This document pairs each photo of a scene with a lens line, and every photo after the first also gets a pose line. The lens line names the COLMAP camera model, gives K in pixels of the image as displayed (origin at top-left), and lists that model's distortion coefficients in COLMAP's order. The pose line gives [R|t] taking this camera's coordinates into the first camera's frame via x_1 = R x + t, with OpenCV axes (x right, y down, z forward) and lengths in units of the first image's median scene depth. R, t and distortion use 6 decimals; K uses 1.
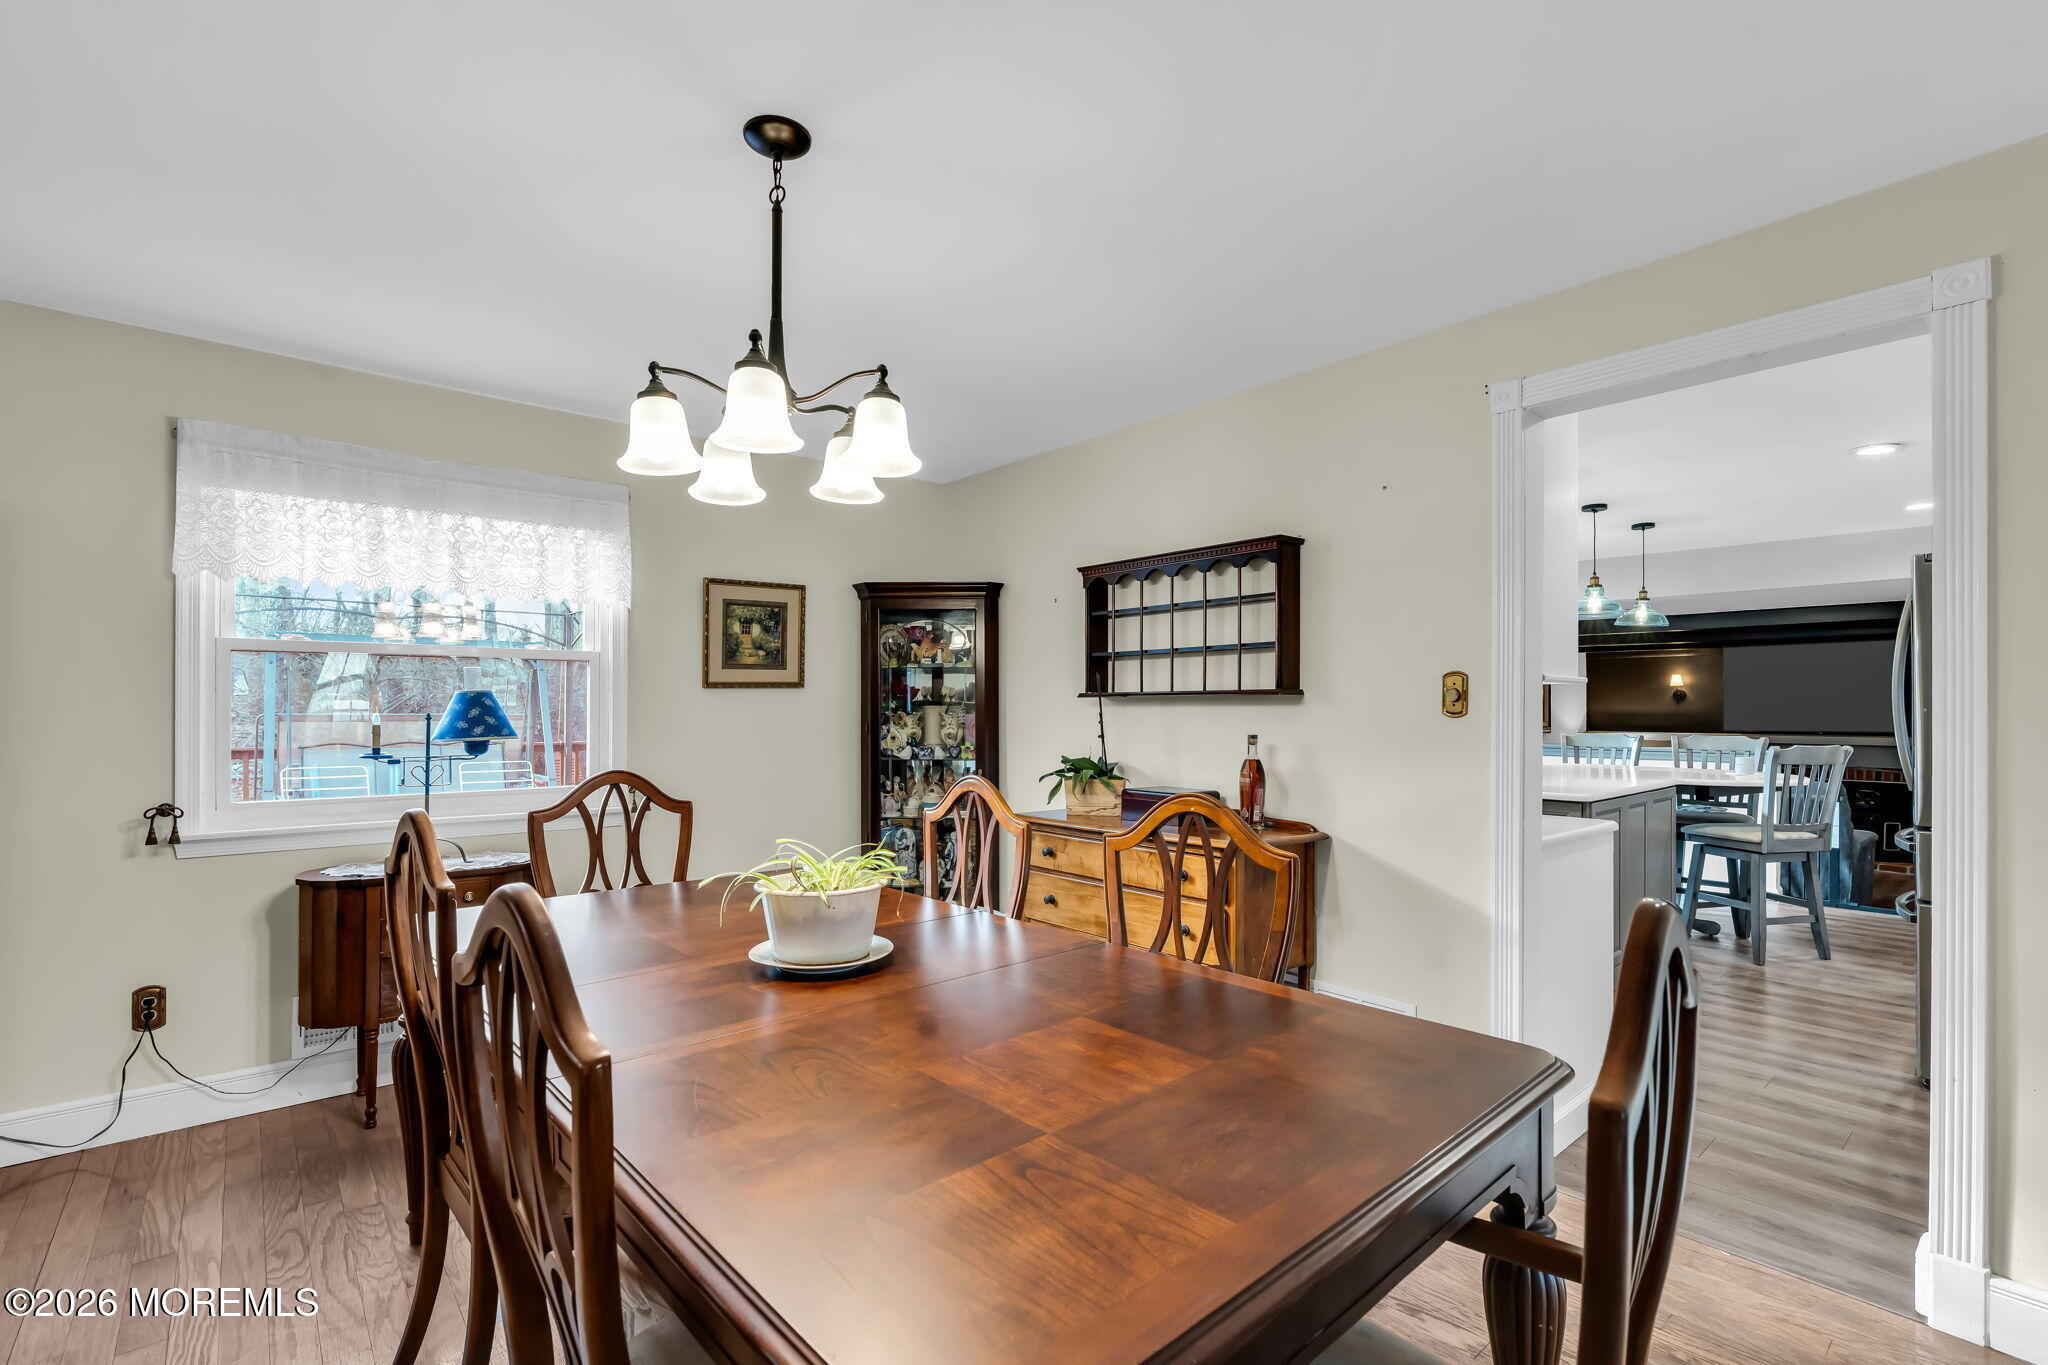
lens RADIAL K [[920.1, 0, 1014.3], [0, 920.1, 715.1], [0, 0, 1]] dist [-0.004084, 0.001890]
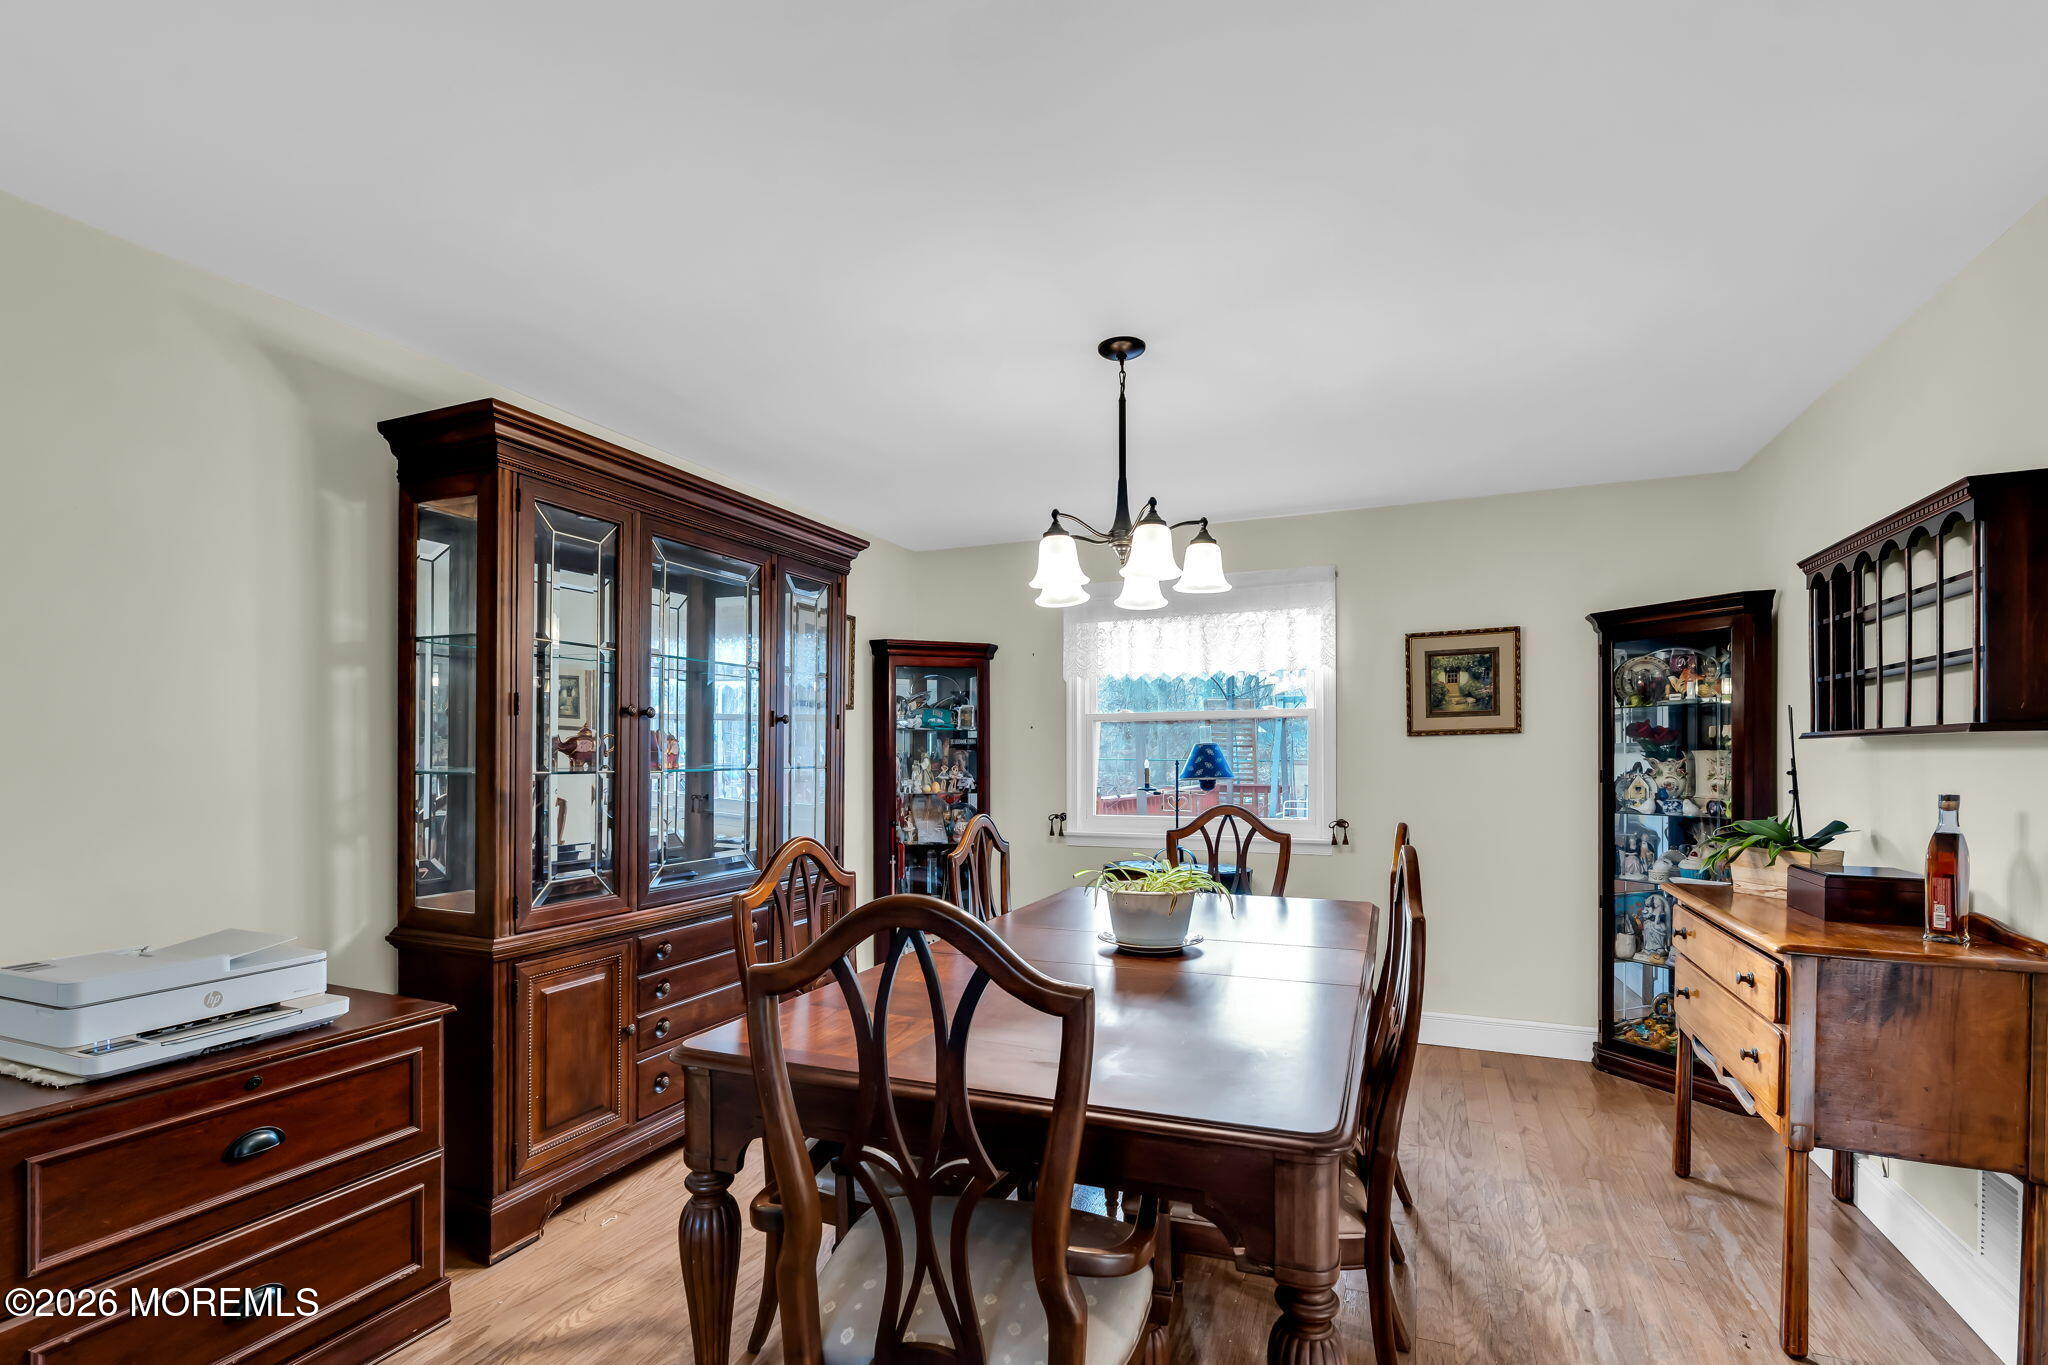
lens RADIAL K [[920.1, 0, 1001.4], [0, 920.1, 760.4], [0, 0, 1]] dist [-0.004084, 0.001890]
pose [[0.443403, 0.000501, -0.896322, 0.413750], [-0.000070, 1.000000, 0.000525, -0.002064], [0.896323, -0.000169, 0.443403, 0.096709]]
